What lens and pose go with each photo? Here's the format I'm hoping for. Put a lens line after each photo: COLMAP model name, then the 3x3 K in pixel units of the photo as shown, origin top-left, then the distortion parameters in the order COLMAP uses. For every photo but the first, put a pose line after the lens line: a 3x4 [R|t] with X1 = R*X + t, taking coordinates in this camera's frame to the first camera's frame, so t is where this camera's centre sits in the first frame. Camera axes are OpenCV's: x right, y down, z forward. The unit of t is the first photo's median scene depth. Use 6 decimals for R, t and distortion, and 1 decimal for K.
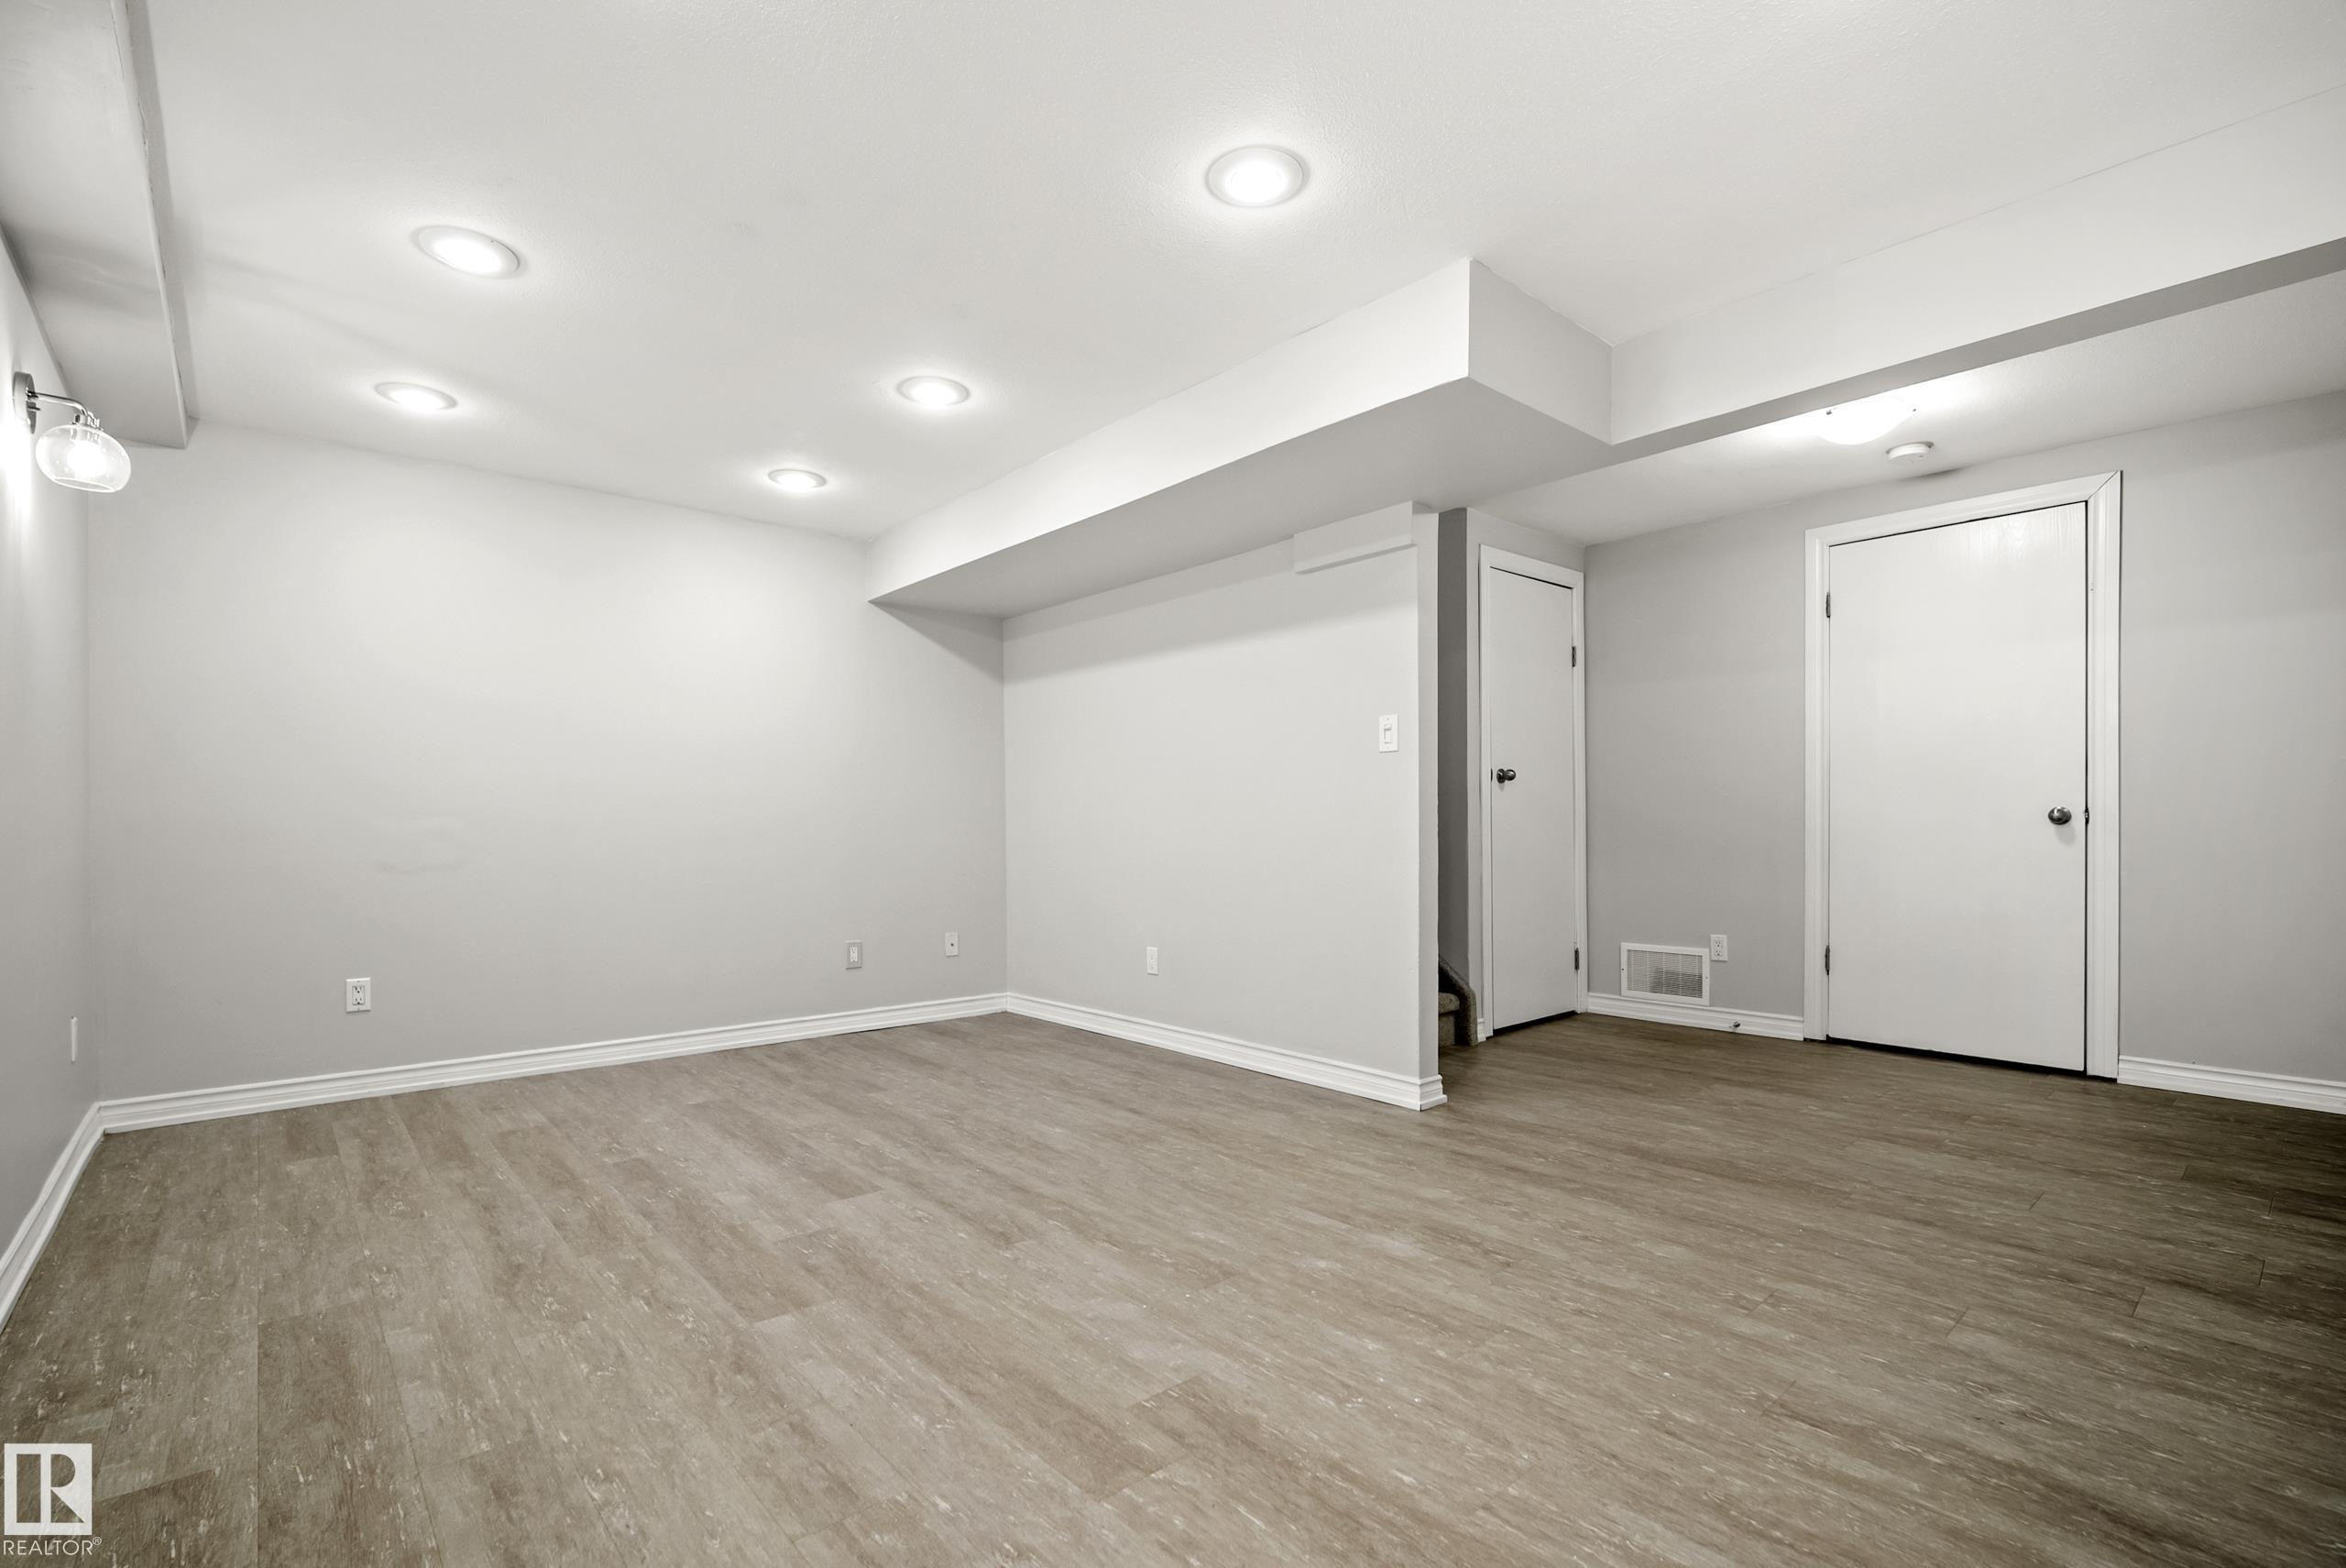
lens RADIAL K [[1051.1, 0, 1164.5], [0, 1051.1, 821.8], [0, 0, 1]] dist [-0.014174, 0.004915]
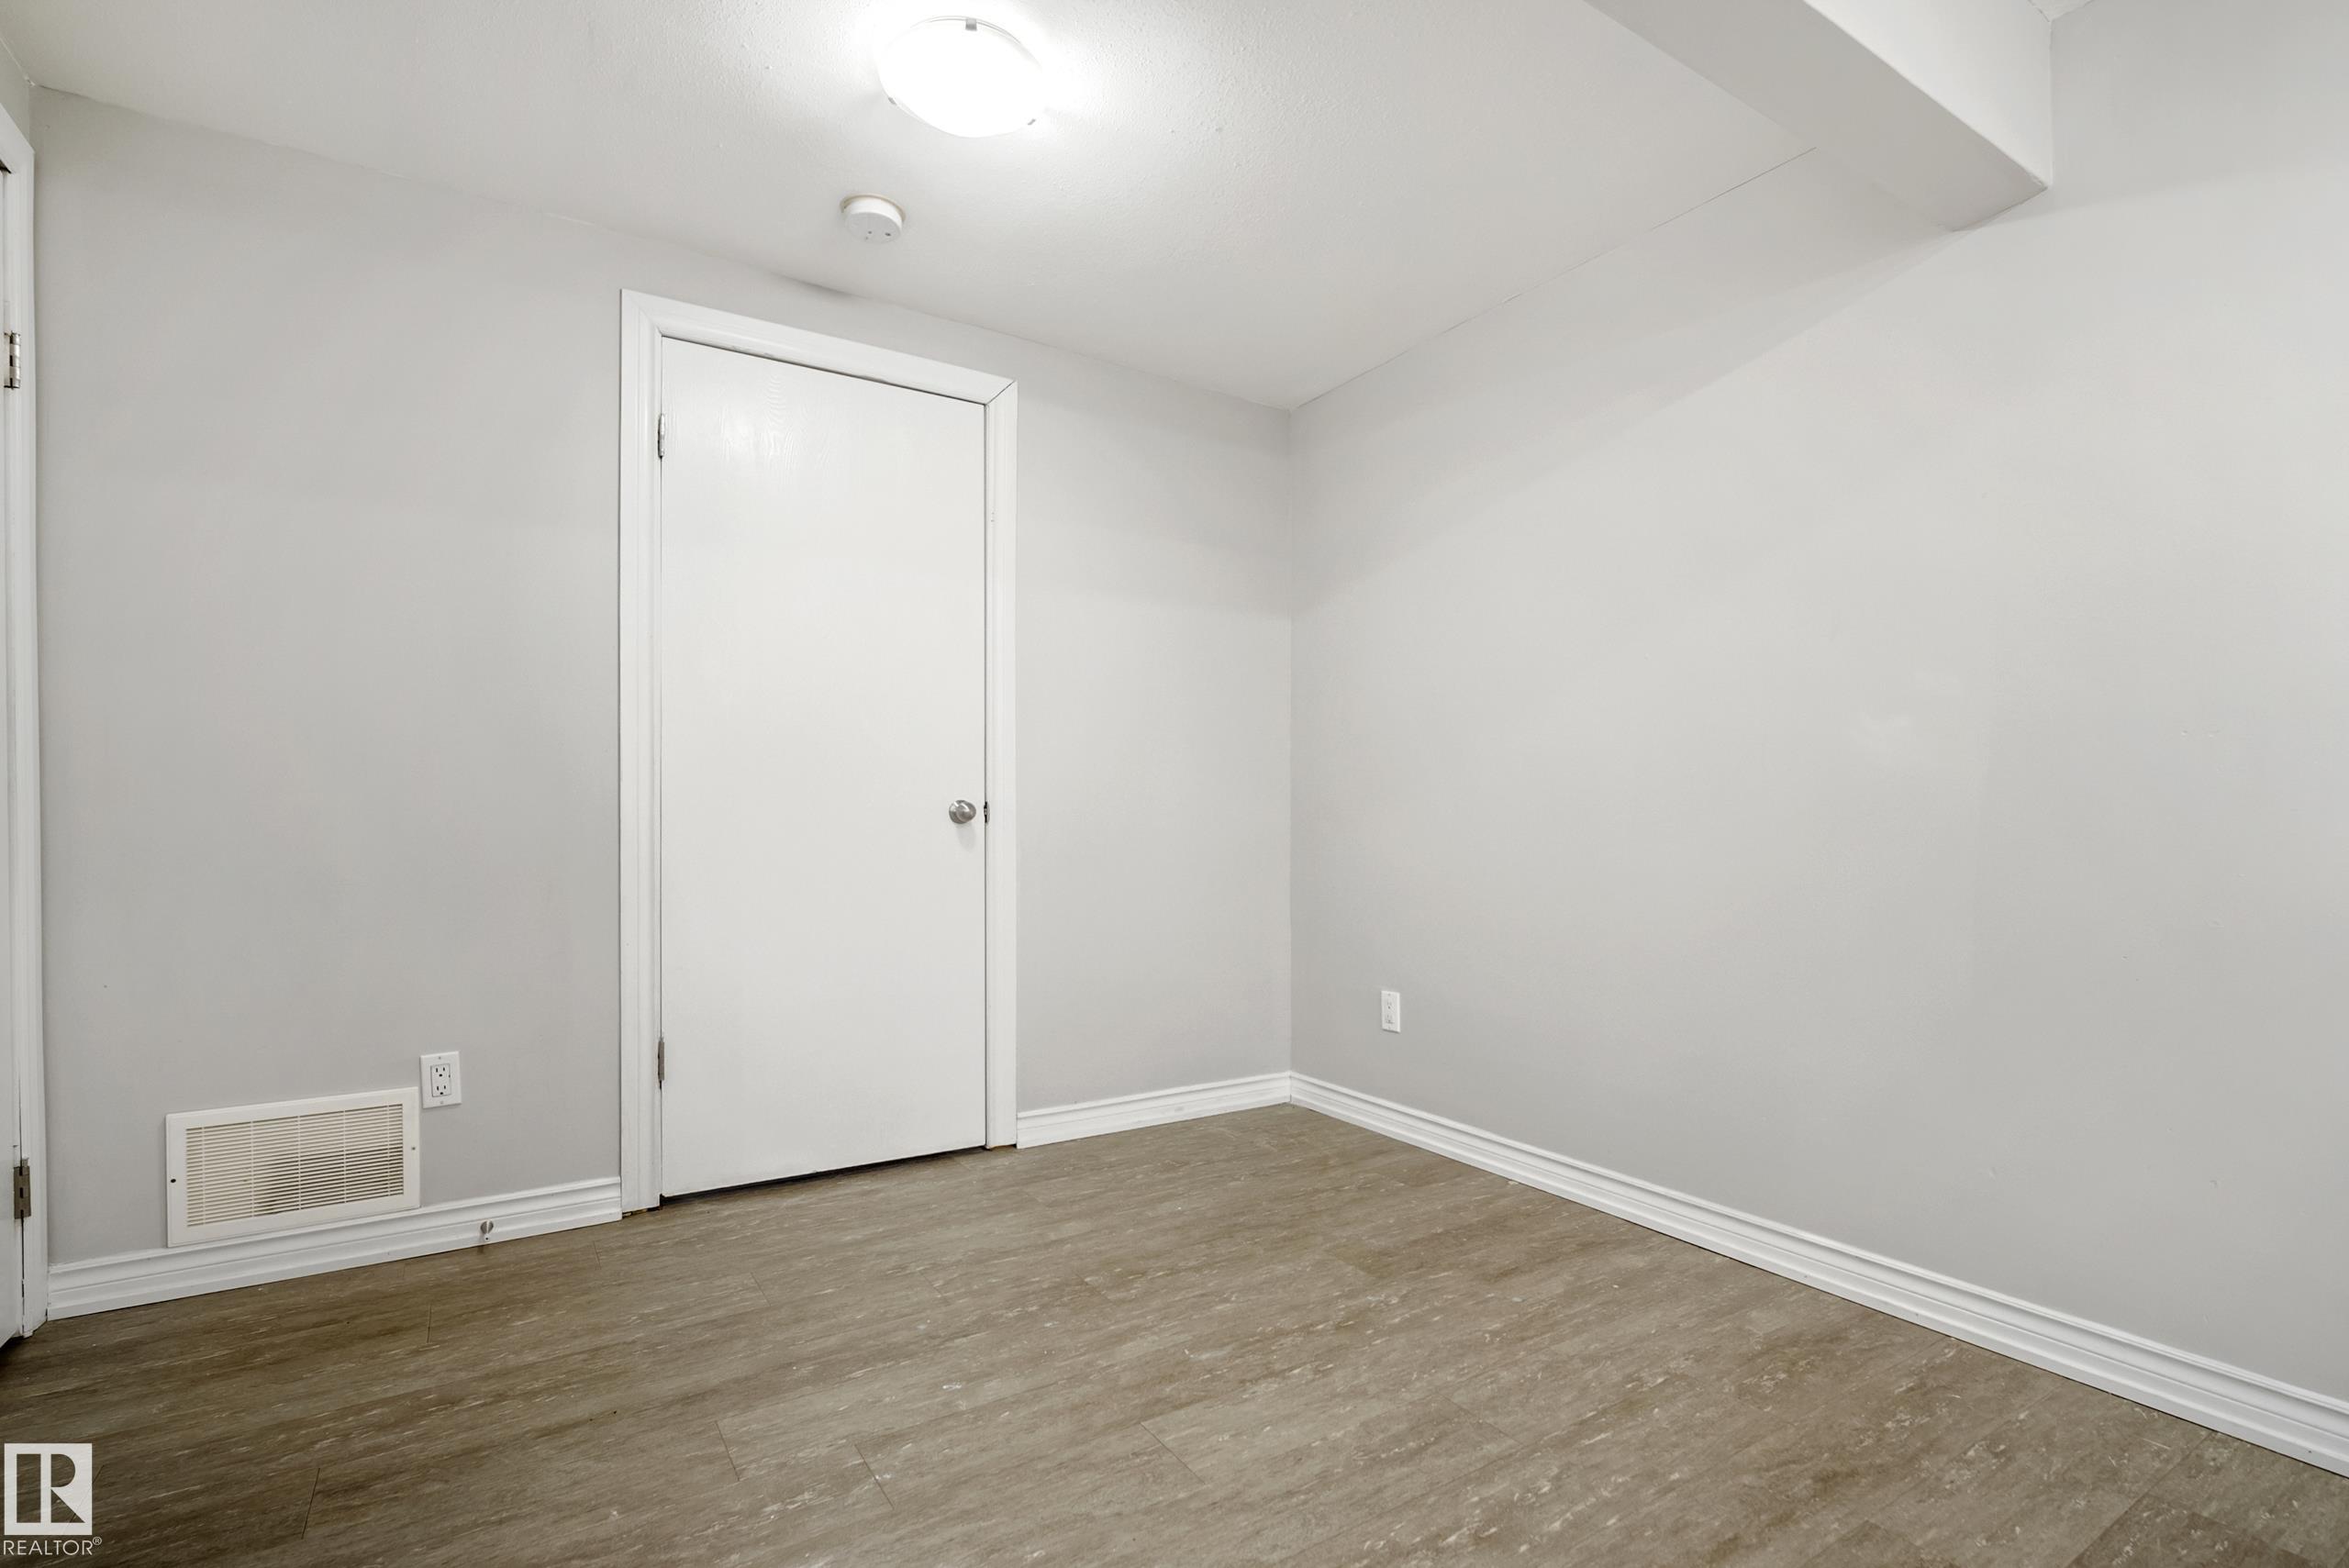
lens RADIAL K [[1094.9, 0, 1196.1], [0, 1094.9, 822.6], [0, 0, 1]] dist [-0.011502, 0.000489]
pose [[0.146148, 0.002221, 0.989260, 0.092826], [-0.003067, 0.999994, -0.001791, 0.002771], [-0.989258, -0.002773, 0.146153, 0.627998]]
